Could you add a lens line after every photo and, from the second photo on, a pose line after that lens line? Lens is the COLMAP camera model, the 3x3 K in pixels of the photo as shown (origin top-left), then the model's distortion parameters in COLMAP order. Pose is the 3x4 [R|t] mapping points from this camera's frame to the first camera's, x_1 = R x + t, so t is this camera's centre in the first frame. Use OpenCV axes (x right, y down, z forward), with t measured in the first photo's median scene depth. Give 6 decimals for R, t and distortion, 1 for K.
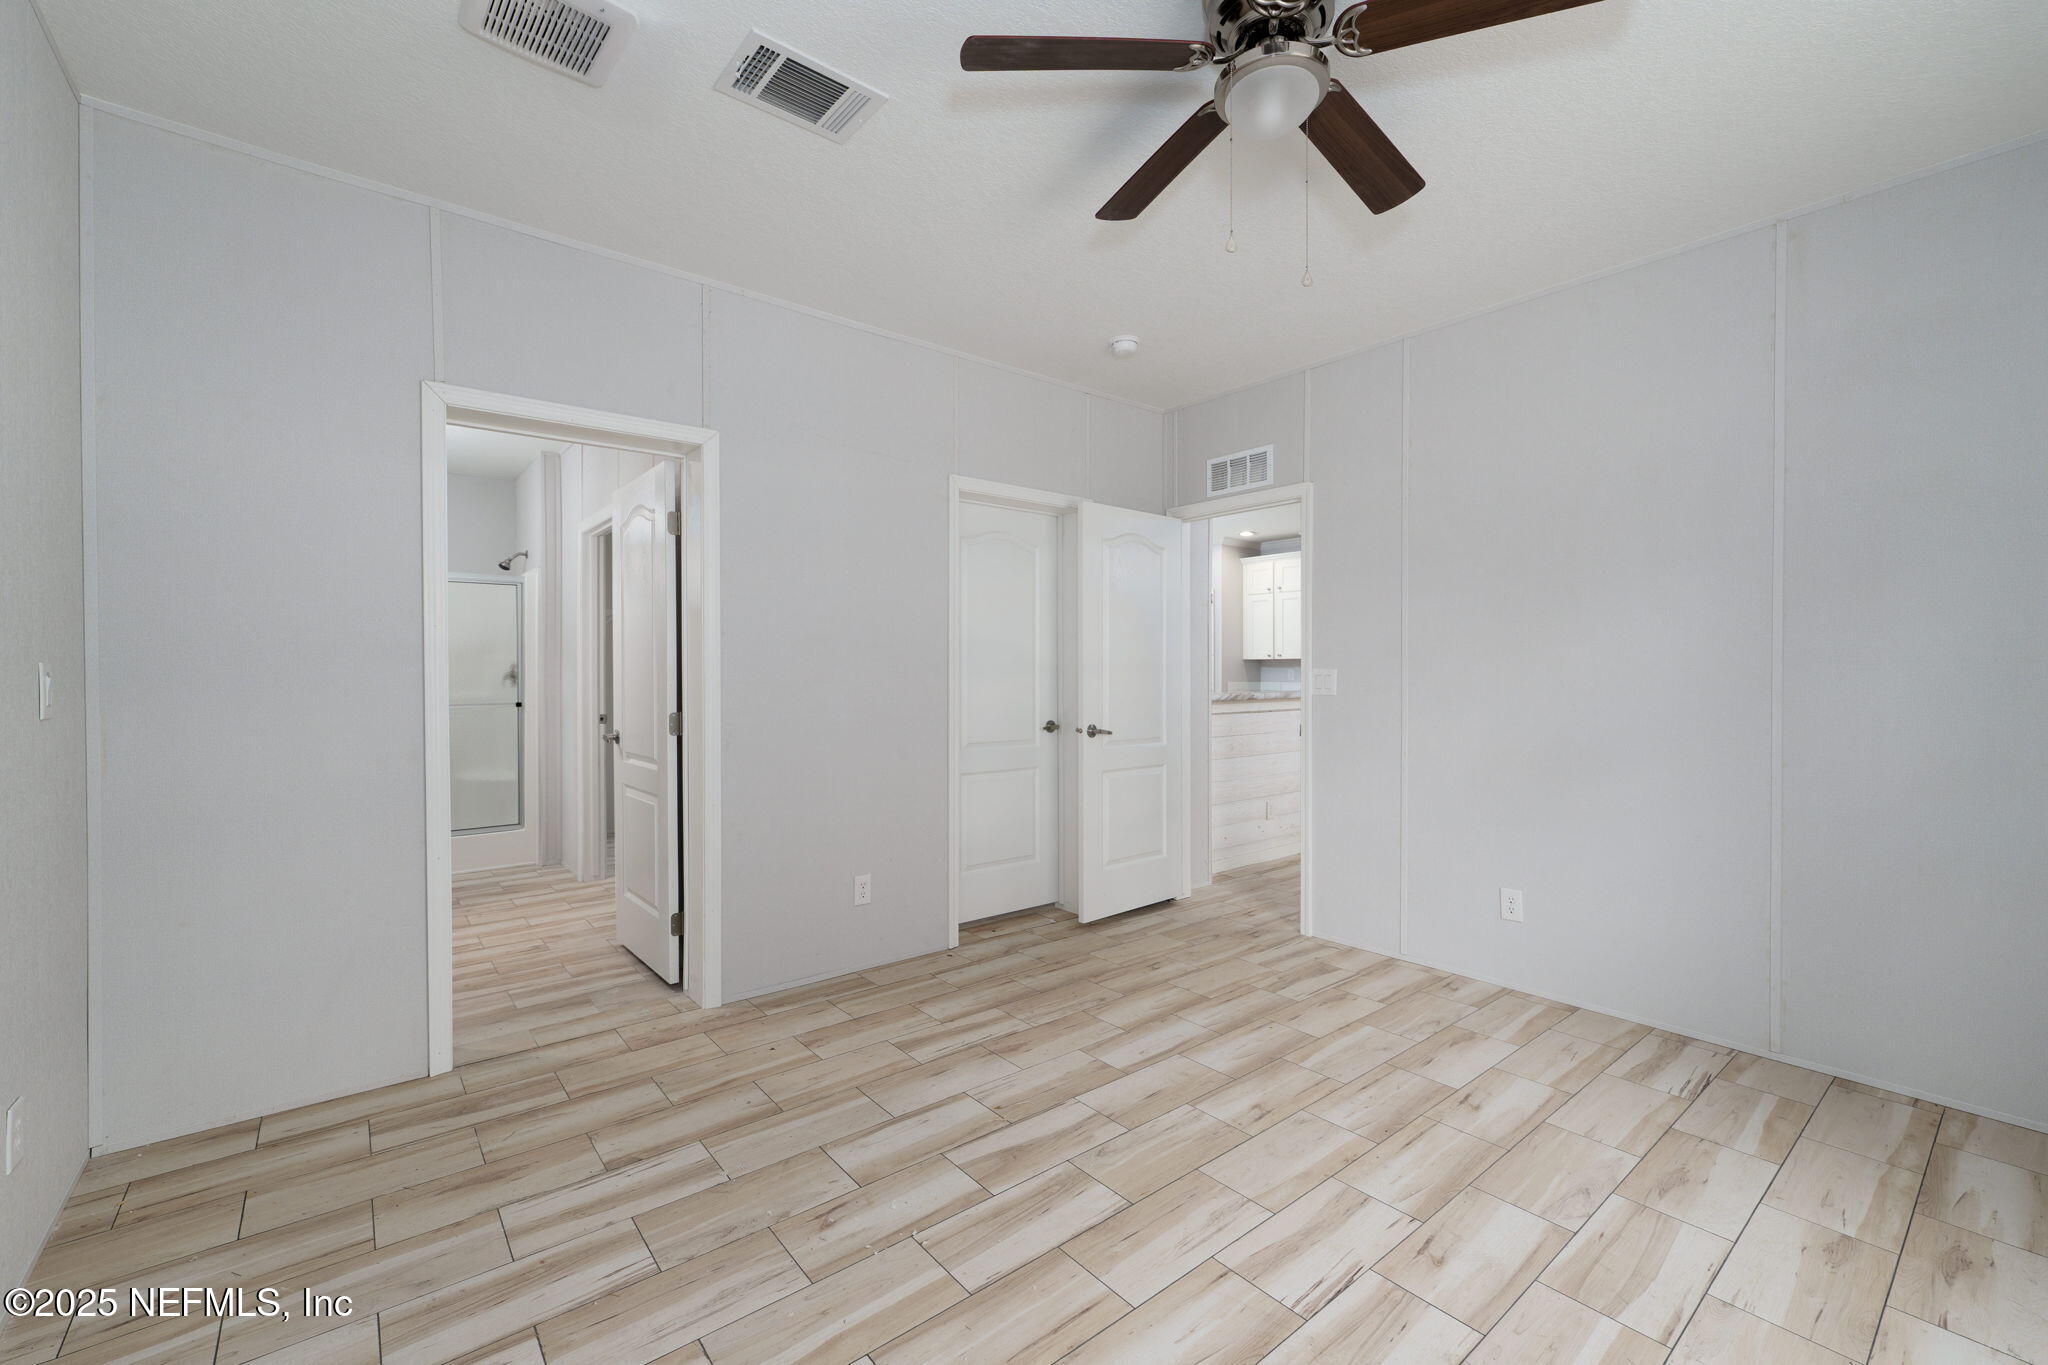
lens RADIAL K [[847.3, 0, 1025.2], [0, 847.3, 680.6], [0, 0, 1]] dist [0.010601, 0.000551]
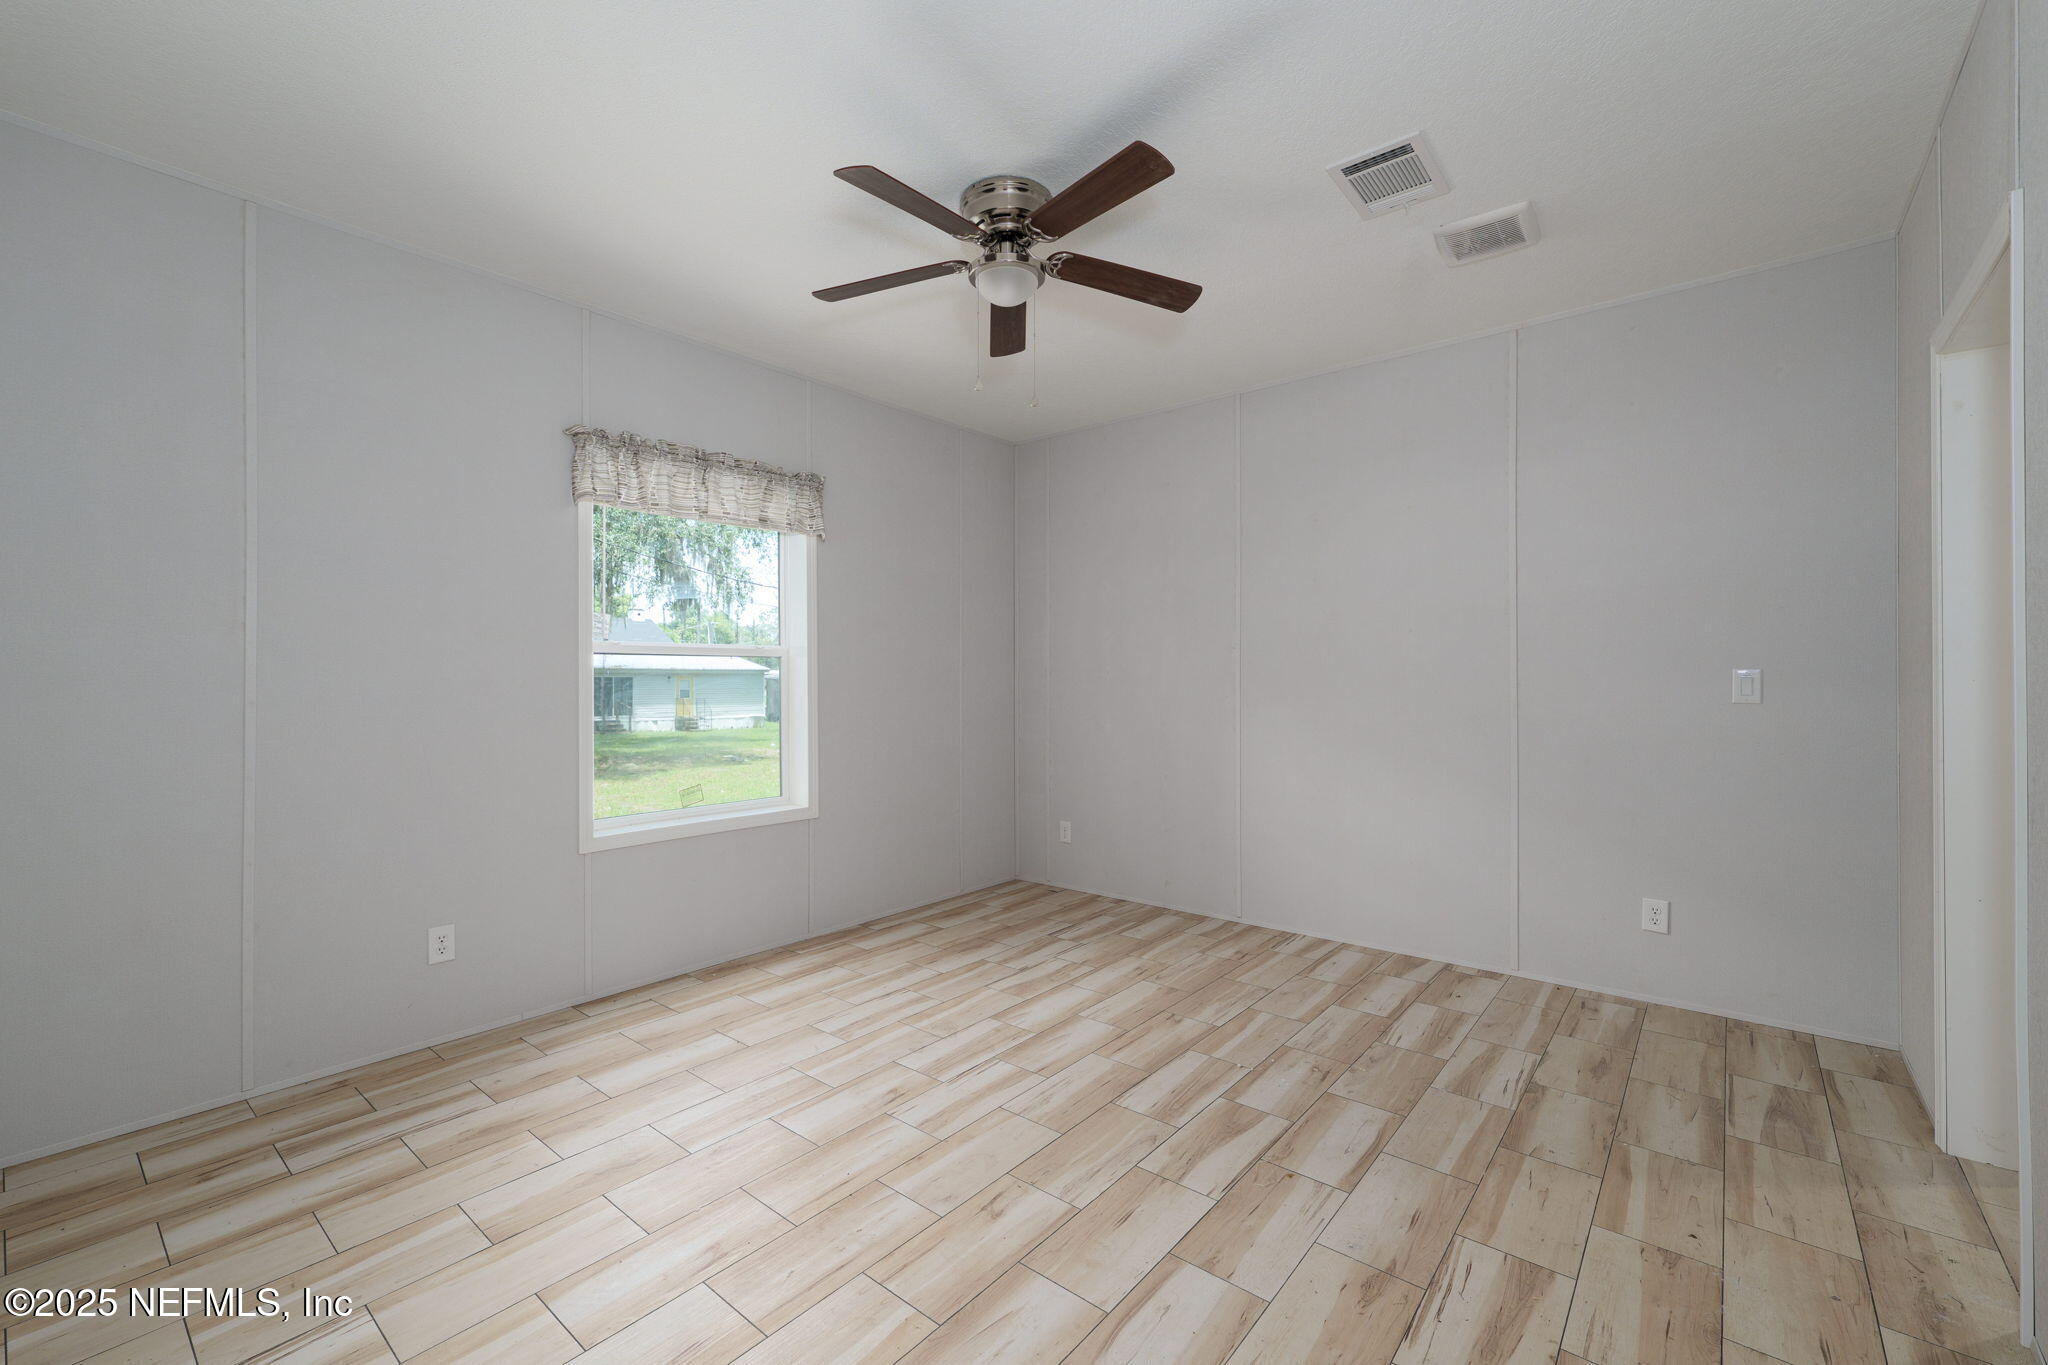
lens RADIAL K [[847.3, 0, 1019.5], [0, 847.3, 675.4], [0, 0, 1]] dist [0.010601, 0.000551]
pose [[-0.981247, 0.001529, -0.192748, 0.442964], [0.000229, 0.999977, 0.006764, -0.016576], [0.192754, 0.006593, -0.981225, 1.957070]]
